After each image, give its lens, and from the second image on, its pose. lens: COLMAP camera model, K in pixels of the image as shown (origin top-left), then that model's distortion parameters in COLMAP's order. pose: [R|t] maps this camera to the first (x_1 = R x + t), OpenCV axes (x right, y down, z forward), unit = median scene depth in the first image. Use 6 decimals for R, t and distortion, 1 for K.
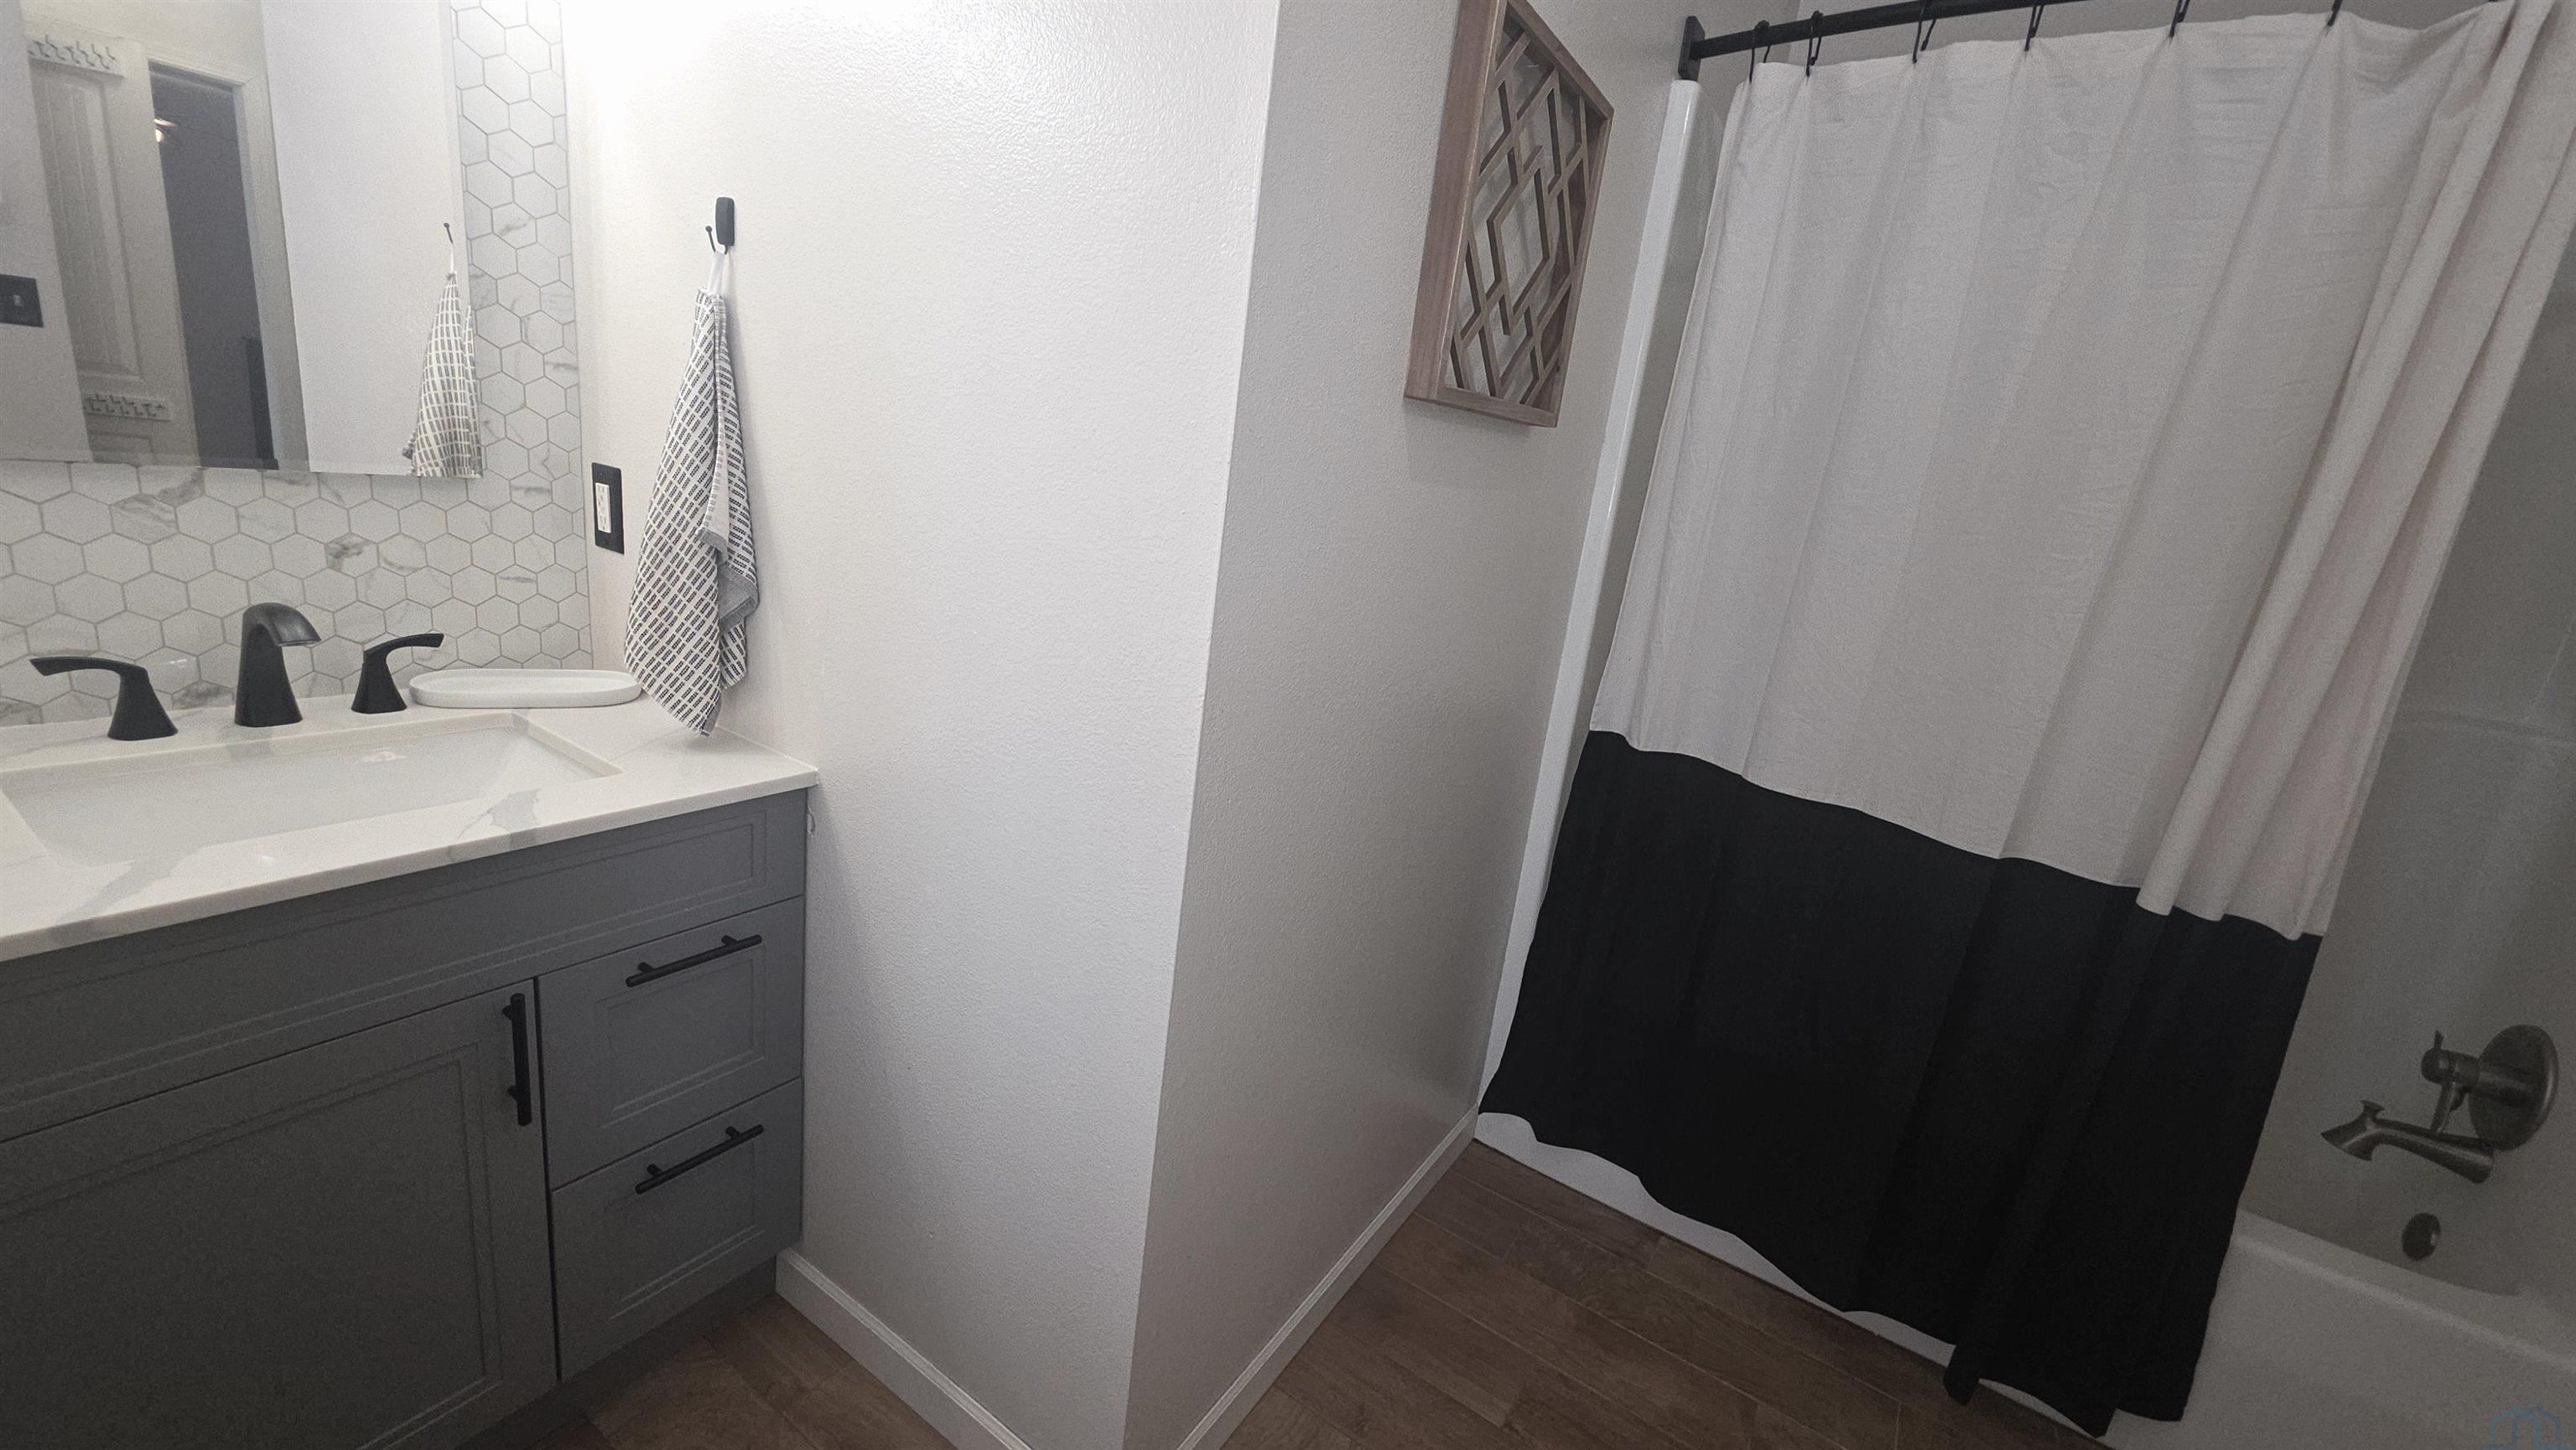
lens RADIAL K [[1034.7, 0, 1295.5], [0, 1034.7, 713.0], [0, 0, 1]] dist [0.003972, -0.000588]
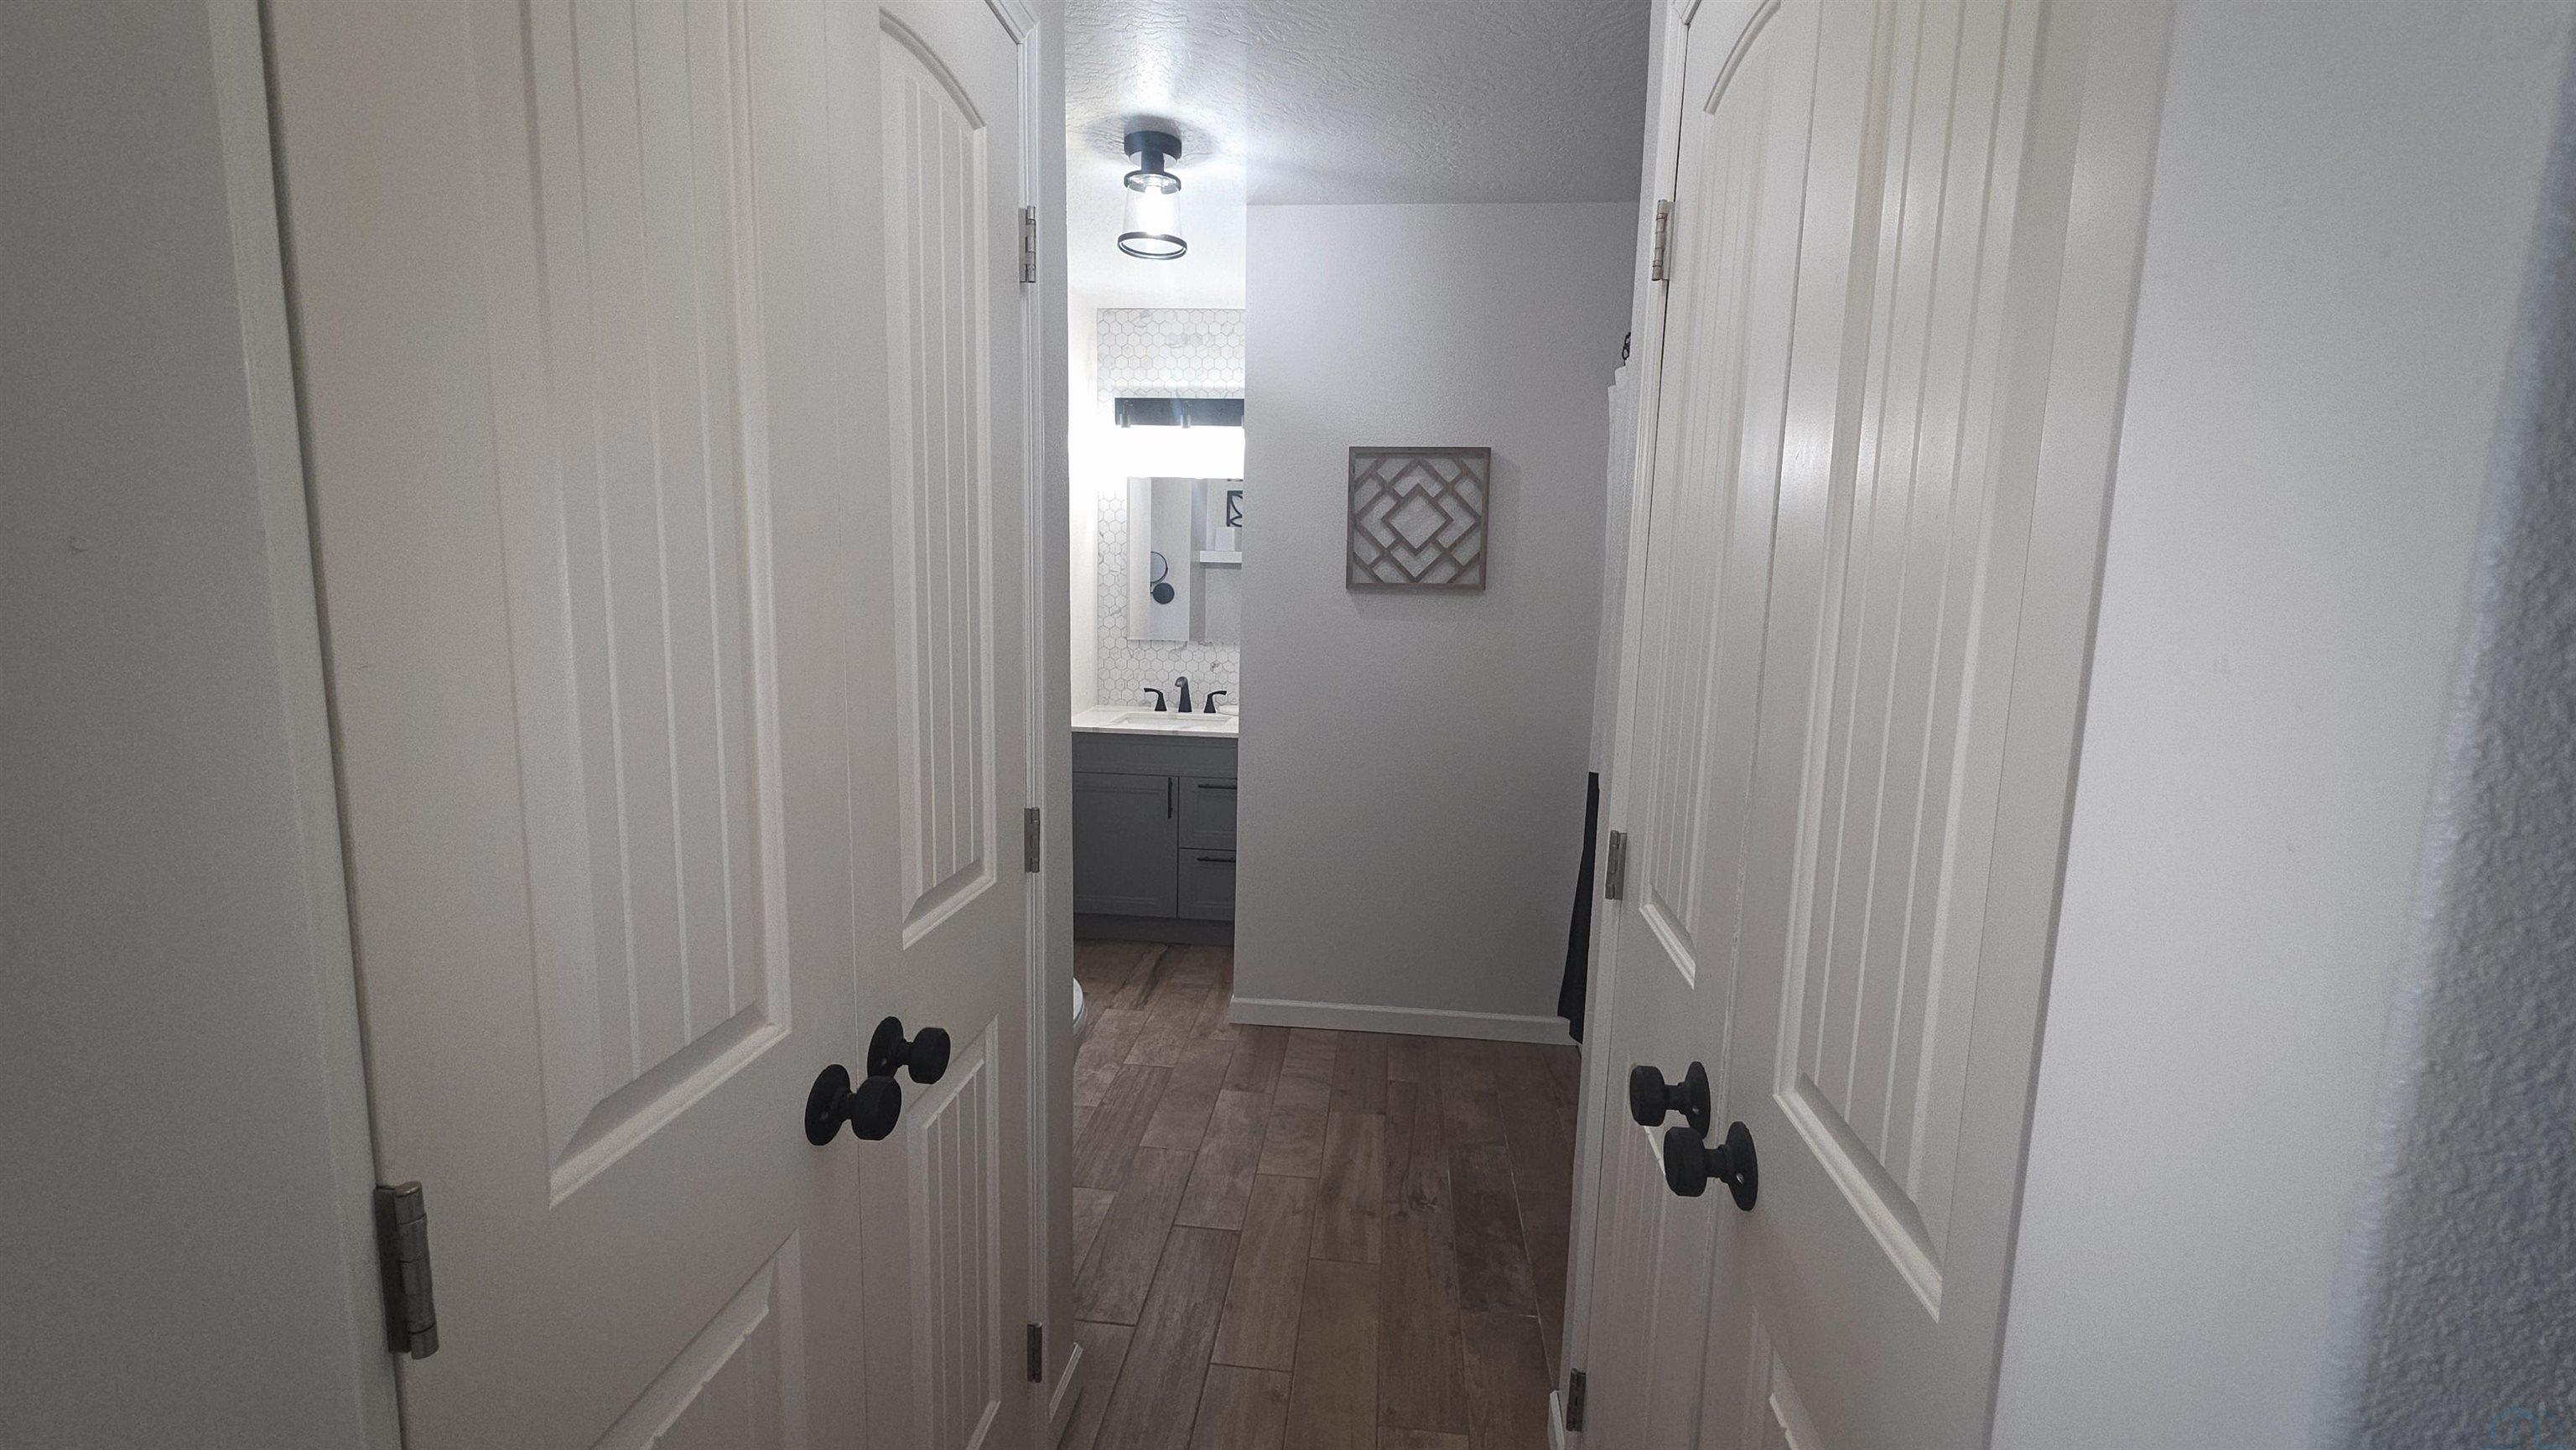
lens RADIAL K [[1034.7, 0, 1295.5], [0, 1034.7, 713.0], [0, 0, 1]] dist [0.003972, -0.000588]
pose [[0.449865, 0.008047, -0.893061, 2.242145], [-0.187381, 0.978553, -0.085572, 0.235797], [0.873218, 0.205839, 0.441724, -0.204826]]
